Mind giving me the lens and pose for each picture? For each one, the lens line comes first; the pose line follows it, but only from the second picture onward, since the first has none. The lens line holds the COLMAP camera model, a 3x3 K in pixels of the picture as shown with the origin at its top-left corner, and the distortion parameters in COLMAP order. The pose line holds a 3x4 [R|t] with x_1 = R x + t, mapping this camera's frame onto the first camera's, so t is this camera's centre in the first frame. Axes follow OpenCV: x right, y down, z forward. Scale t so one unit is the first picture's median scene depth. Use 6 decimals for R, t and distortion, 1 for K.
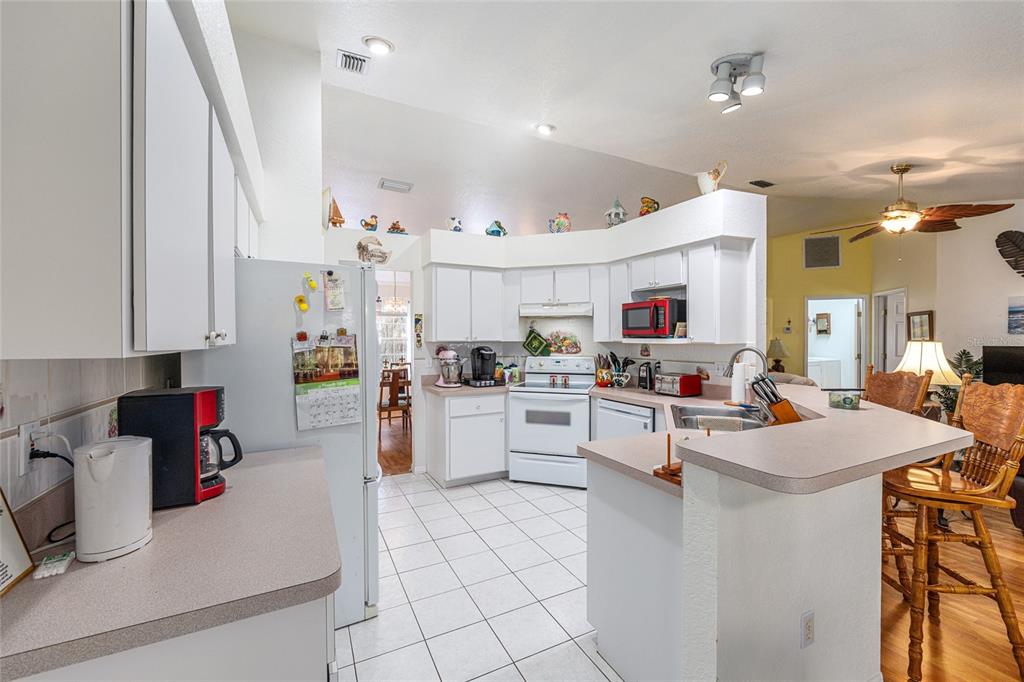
lens RADIAL K [[418.7, 0, 515.2], [0, 418.7, 342.1], [0, 0, 1]] dist [-0.000423, 0.000258]
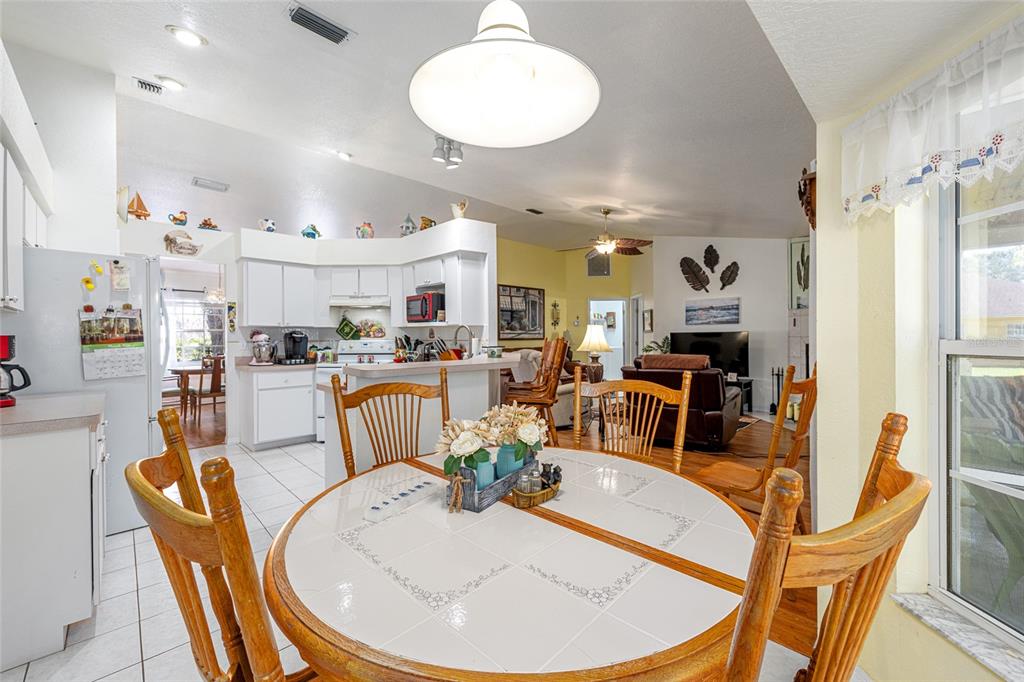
lens RADIAL K [[411.6, 0, 514.7], [0, 411.6, 337.3], [0, 0, 1]] dist [0.002850, 0.000325]
pose [[0.956889, -0.002273, 0.290445, 0.187190], [0.005148, 0.999945, -0.009138, 0.044797], [-0.290408, 0.010239, 0.956848, -0.299441]]
